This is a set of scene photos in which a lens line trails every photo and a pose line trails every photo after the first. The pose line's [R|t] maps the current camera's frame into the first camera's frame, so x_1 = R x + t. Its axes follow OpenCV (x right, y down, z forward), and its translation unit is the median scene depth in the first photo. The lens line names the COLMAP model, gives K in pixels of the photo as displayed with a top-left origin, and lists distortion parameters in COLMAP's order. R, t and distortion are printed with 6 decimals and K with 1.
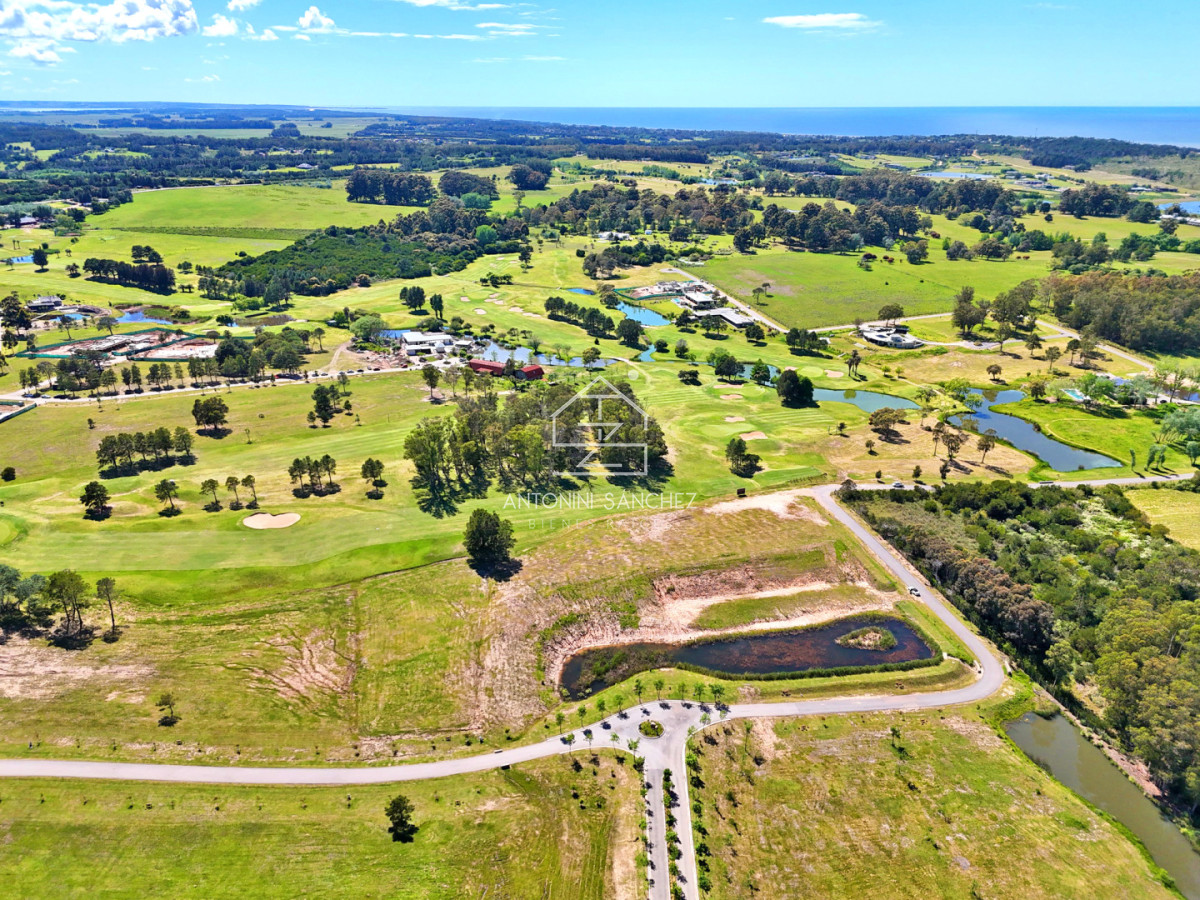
lens RADIAL K [[882.5, 0, 598.0], [0, 882.5, 454.7], [0, 0, 1]] dist [0.081230, -0.076298]
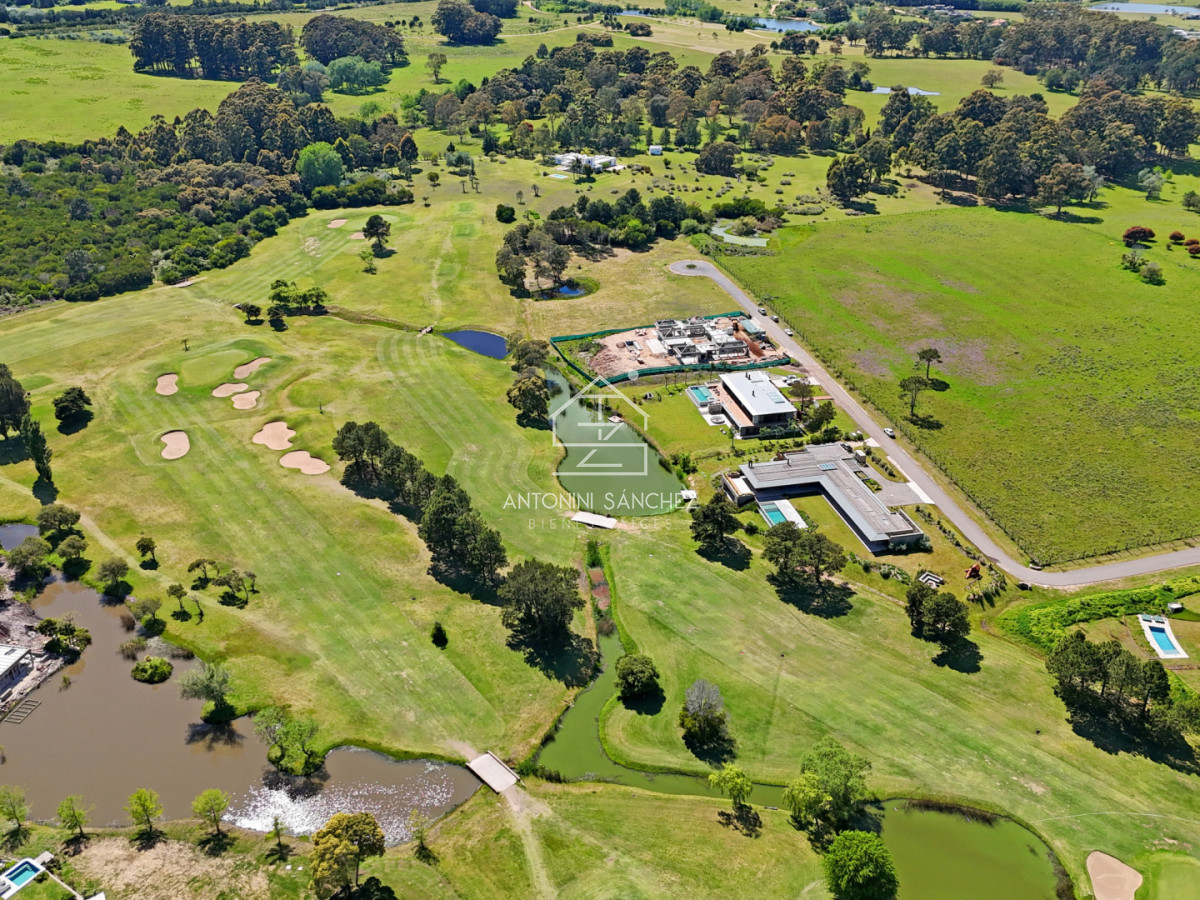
lens RADIAL K [[1059.0, 0, 598.0], [0, 1059.0, 453.8], [0, 0, 1]] dist [0.085295, -0.083192]
pose [[0.999745, 0.006566, -0.021619, 0.055591], [-0.004391, 0.995061, 0.099170, -0.201113], [0.022163, -0.099050, 0.994836, 0.543152]]
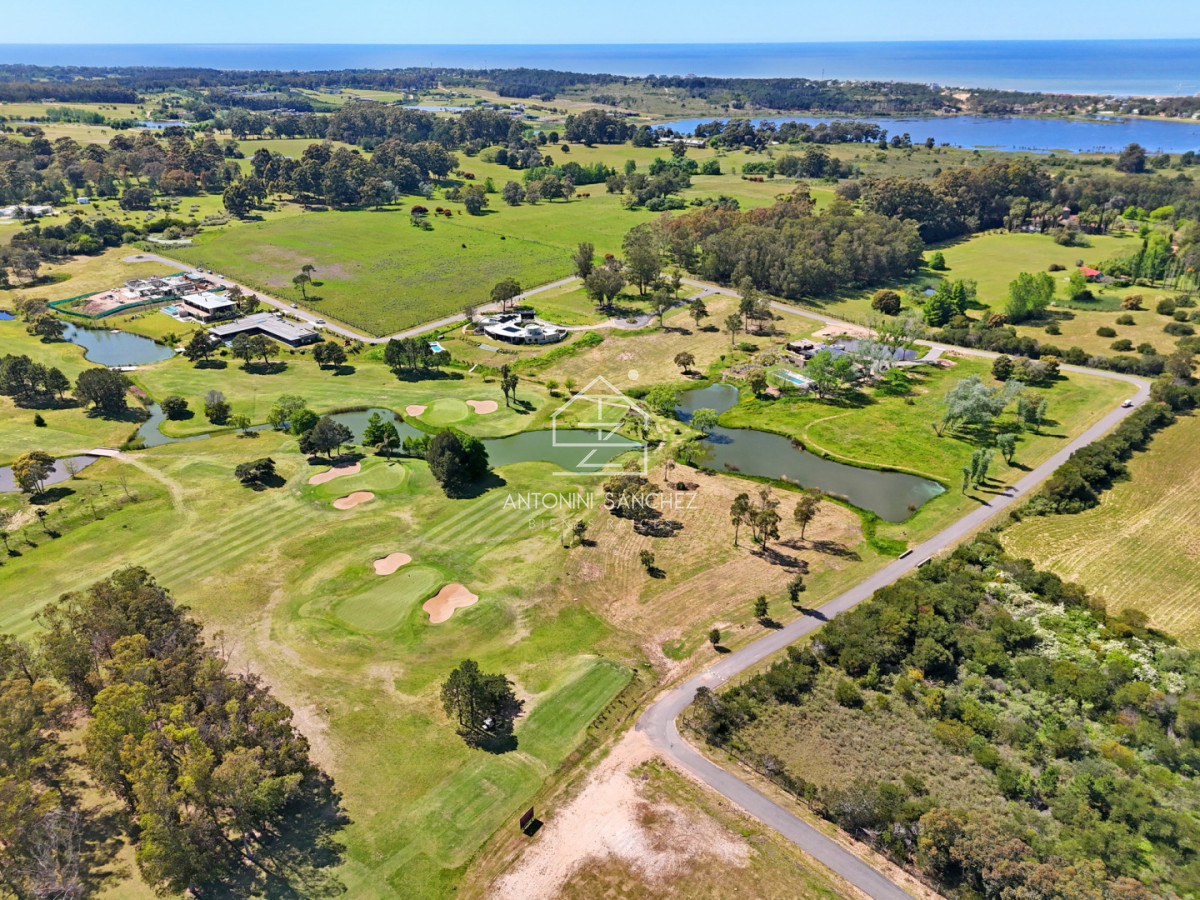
lens RADIAL K [[882.5, 0, 598.2], [0, 882.5, 450.7], [0, 0, 1]] dist [0.081230, -0.076298]
pose [[0.841075, -0.232976, 0.488176, 0.011164], [0.206116, 0.972441, 0.108970, -0.087222], [-0.500109, 0.008969, 0.865916, 0.310937]]
